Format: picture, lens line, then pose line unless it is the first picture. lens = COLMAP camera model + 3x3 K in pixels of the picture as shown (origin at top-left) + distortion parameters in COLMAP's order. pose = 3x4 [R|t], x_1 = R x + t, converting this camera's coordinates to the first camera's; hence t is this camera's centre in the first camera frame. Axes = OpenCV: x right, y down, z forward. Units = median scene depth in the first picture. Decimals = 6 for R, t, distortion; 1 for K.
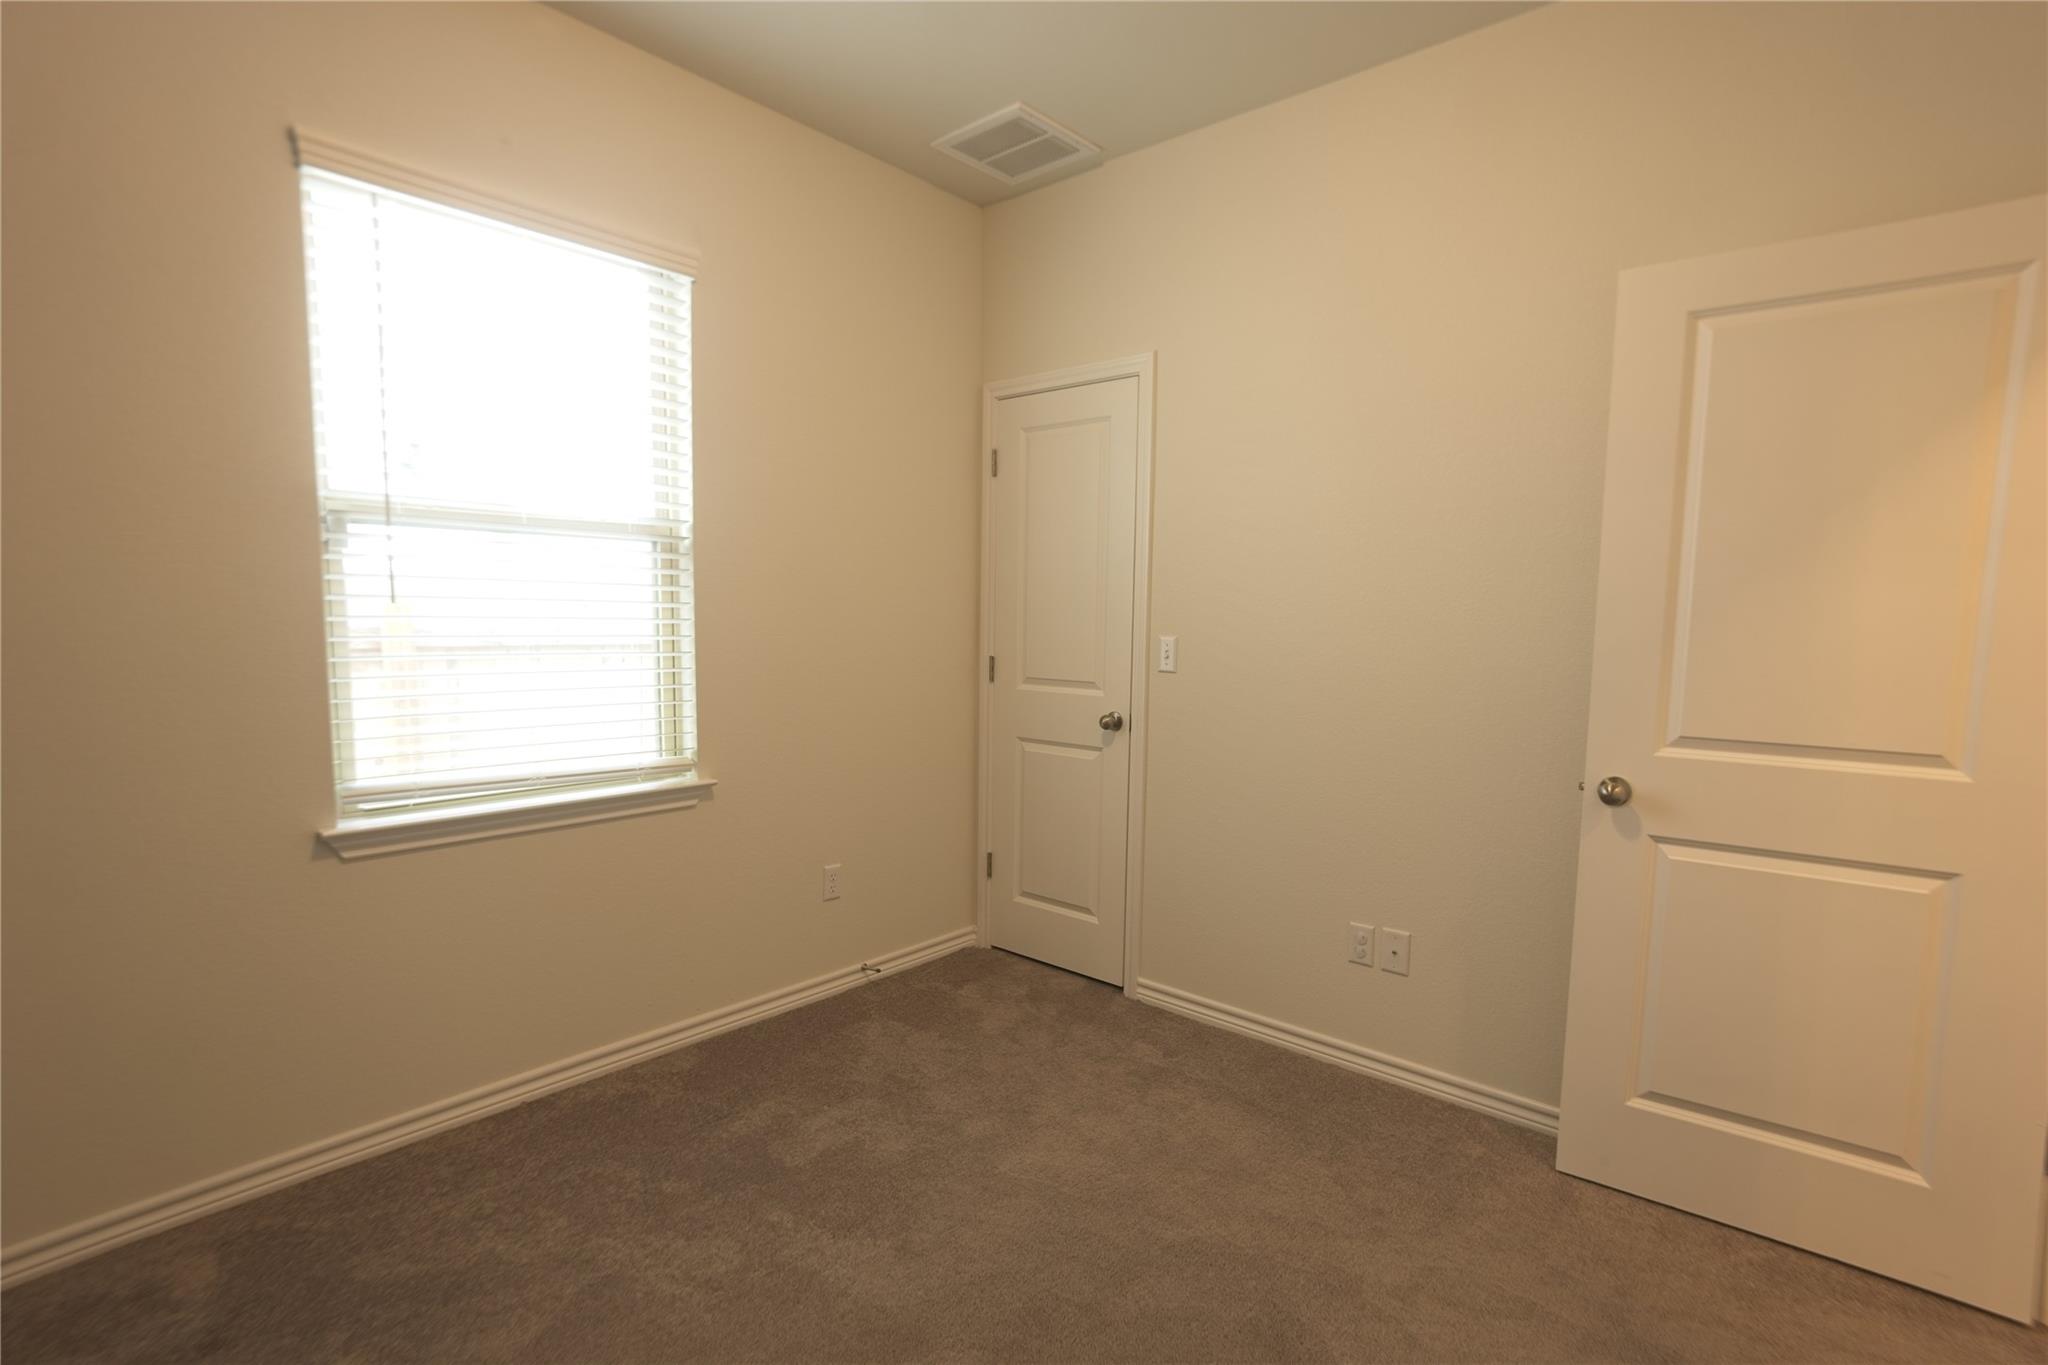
lens RADIAL K [[967.4, 0, 1025.6], [0, 967.4, 708.7], [0, 0, 1]] dist [-0.006190, -0.000585]
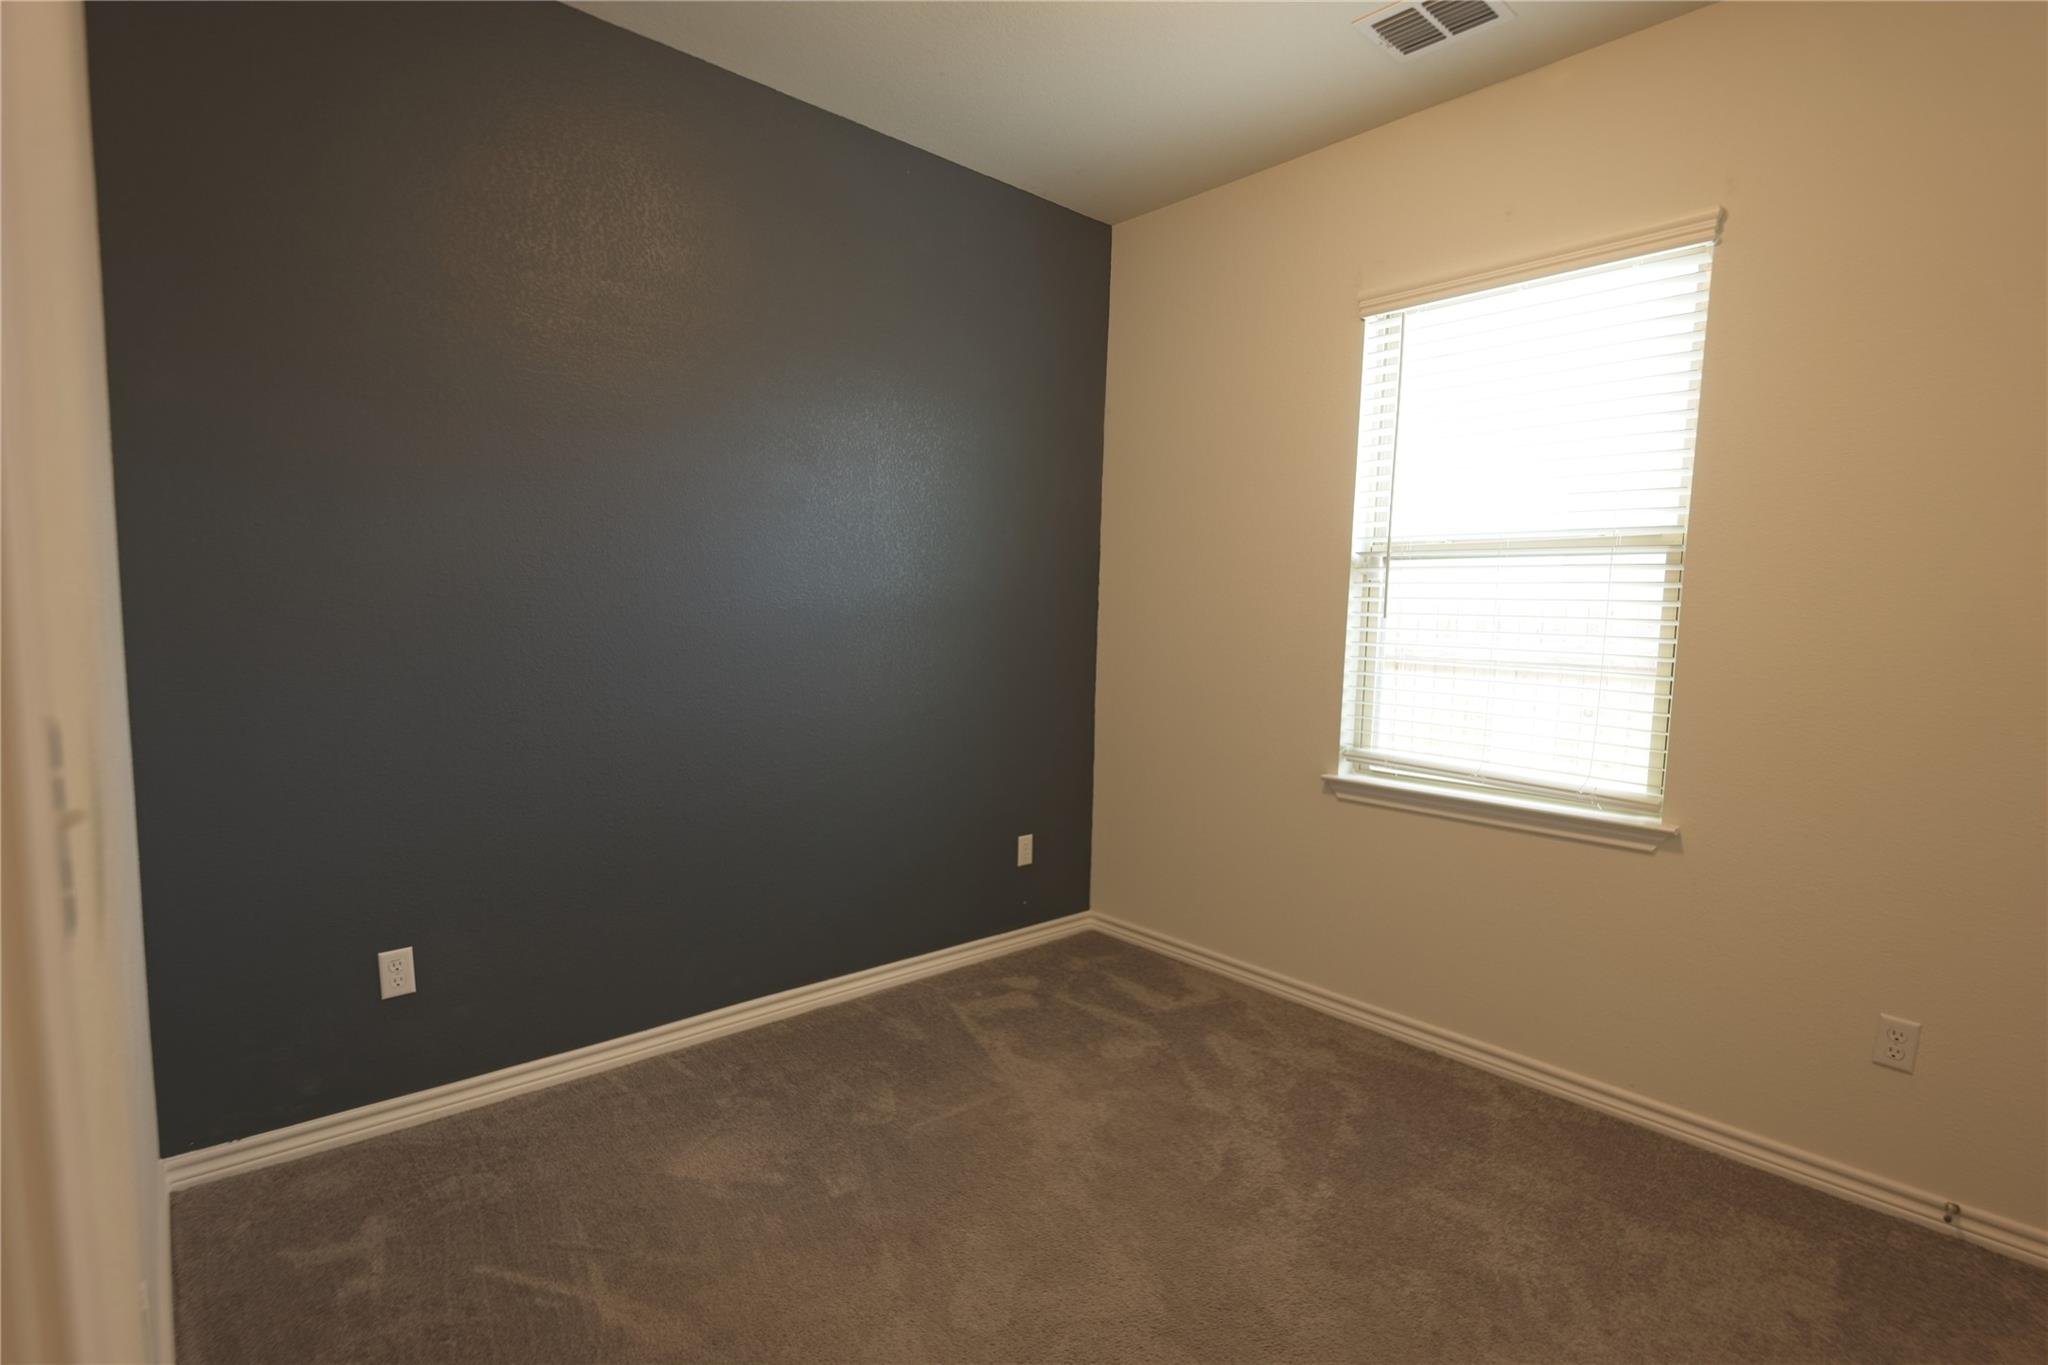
lens RADIAL K [[967.4, 0, 1025.6], [0, 967.4, 708.7], [0, 0, 1]] dist [-0.006190, -0.000585]
pose [[-0.105637, 0.081785, -0.991036, 0.583494], [-0.124749, 0.987649, 0.094803, -0.040834], [0.986549, 0.133646, -0.094129, 0.521204]]
